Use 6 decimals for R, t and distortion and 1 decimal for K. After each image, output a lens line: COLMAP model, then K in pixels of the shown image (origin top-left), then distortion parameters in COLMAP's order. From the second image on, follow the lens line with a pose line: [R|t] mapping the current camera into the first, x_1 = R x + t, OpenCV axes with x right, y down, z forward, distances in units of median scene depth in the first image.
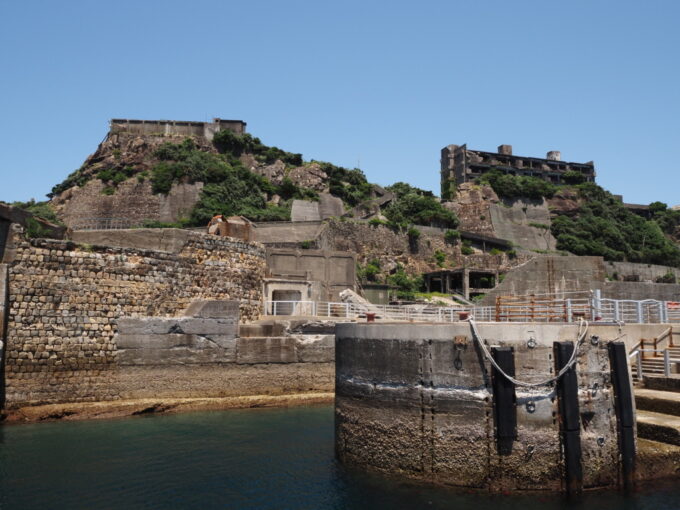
lens RADIAL K [[567.6, 0, 340.0], [0, 567.6, 255.0], [0, 0, 1]] dist [-0.048748, 0.001162]
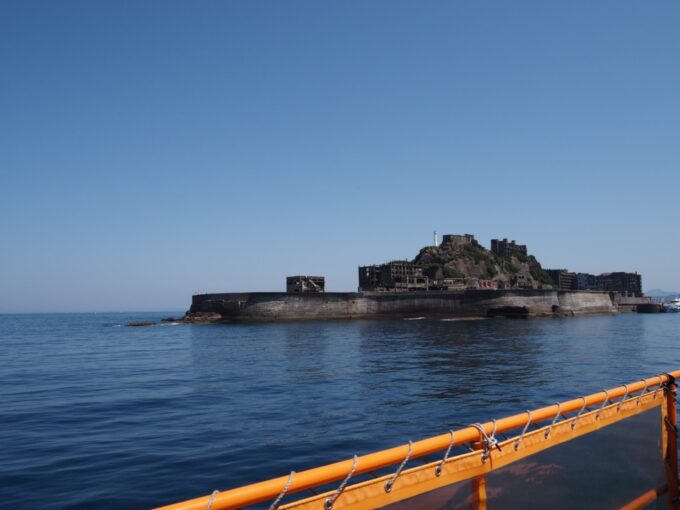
lens RADIAL K [[567.6, 0, 340.0], [0, 567.6, 255.0], [0, 0, 1]] dist [-0.048748, 0.001162]
pose [[0.837680, 0.035596, 0.545000, -2.343380], [-0.051519, 0.998574, 0.013965, -0.144895], [-0.543726, -0.039776, 0.838320, -1.061944]]
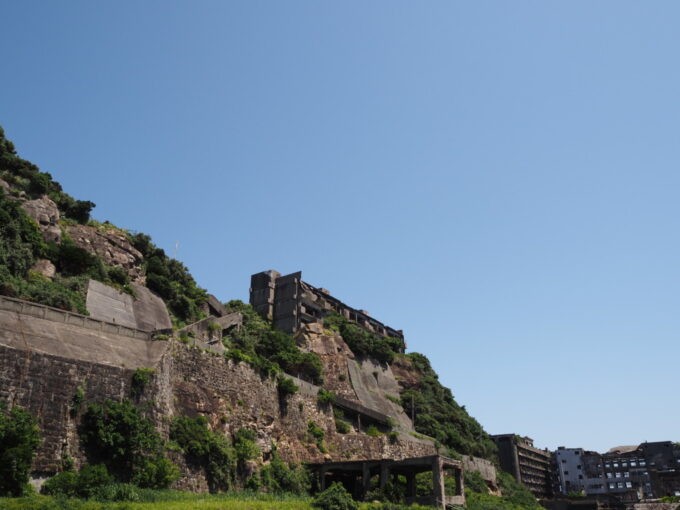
lens RADIAL K [[567.6, 0, 340.0], [0, 567.6, 255.0], [0, 0, 1]] dist [-0.048748, 0.001162]
pose [[0.781276, 0.252598, 0.570791, -0.178395], [-0.058333, 0.940002, -0.336145, 0.024068], [-0.621454, 0.229326, 0.749136, 0.508000]]
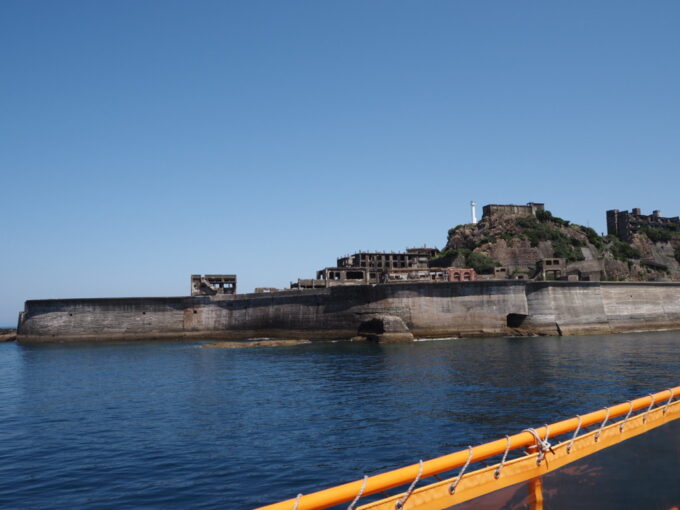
lens RADIAL K [[554.2, 0, 354.0], [0, 554.2, 258.4], [0, 0, 1]] dist [-0.026958, -0.001330]
pose [[0.985115, -0.010708, 0.171562, -1.130055], [0.007722, 0.999807, 0.018066, -0.095030], [-0.171722, -0.016472, 0.985008, -0.714110]]
